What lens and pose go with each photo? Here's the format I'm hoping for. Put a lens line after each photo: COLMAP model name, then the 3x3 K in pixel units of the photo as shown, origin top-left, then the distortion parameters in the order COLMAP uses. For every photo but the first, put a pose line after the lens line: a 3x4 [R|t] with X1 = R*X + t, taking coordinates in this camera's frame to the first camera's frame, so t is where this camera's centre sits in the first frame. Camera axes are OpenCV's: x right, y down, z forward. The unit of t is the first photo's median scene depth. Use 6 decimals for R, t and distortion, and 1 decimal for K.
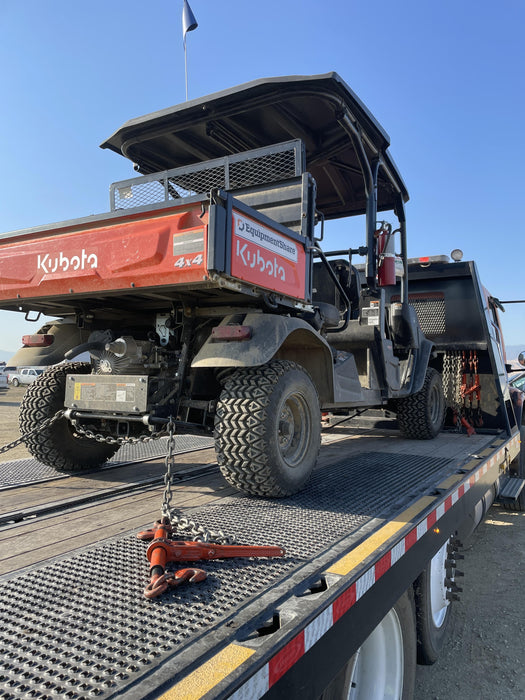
lens RADIAL K [[528.1, 0, 269.4], [0, 528.1, 348.6], [0, 0, 1]] dist [0.065957, -0.013476]
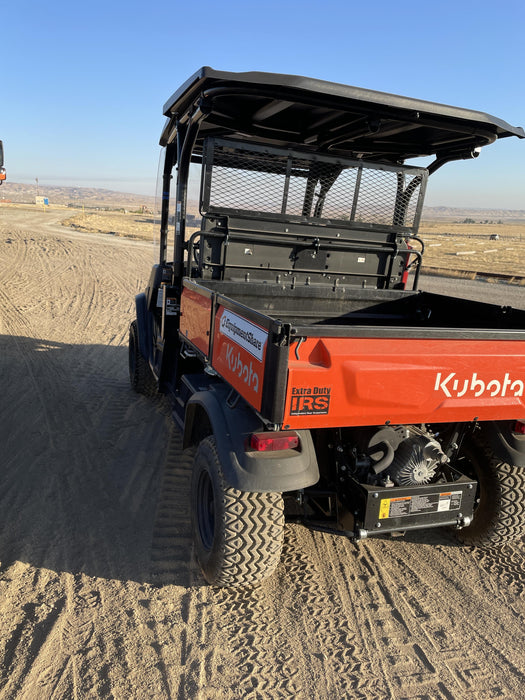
lens RADIAL K [[528.1, 0, 261.7], [0, 528.1, 345.4], [0, 0, 1]] dist [0.065957, -0.013476]
pose [[0.632391, -0.122901, 0.764838, -1.155487], [-0.124347, 0.958426, 0.256822, -0.373397], [-0.764604, -0.257518, 0.590818, 0.776578]]
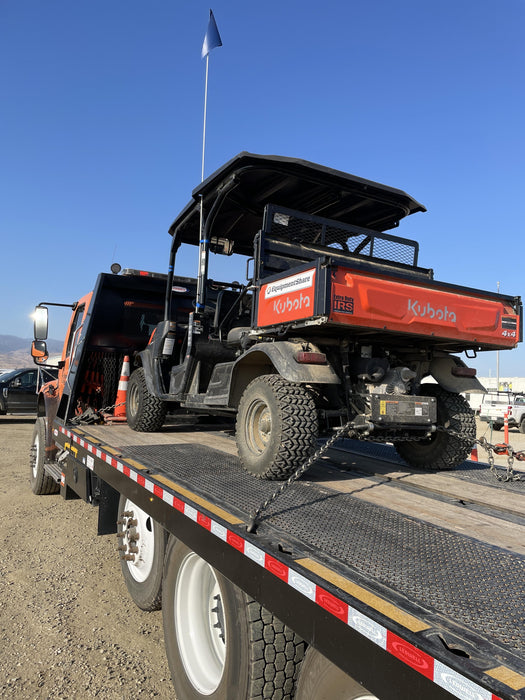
lens RADIAL K [[528.1, 0, 261.3], [0, 528.1, 348.9], [0, 0, 1]] dist [0.065957, -0.013476]
pose [[0.497835, 0.082628, 0.863327, -1.683340], [-0.093918, 0.994733, -0.041047, 0.023380], [-0.862171, -0.060648, 0.502973, 0.679816]]
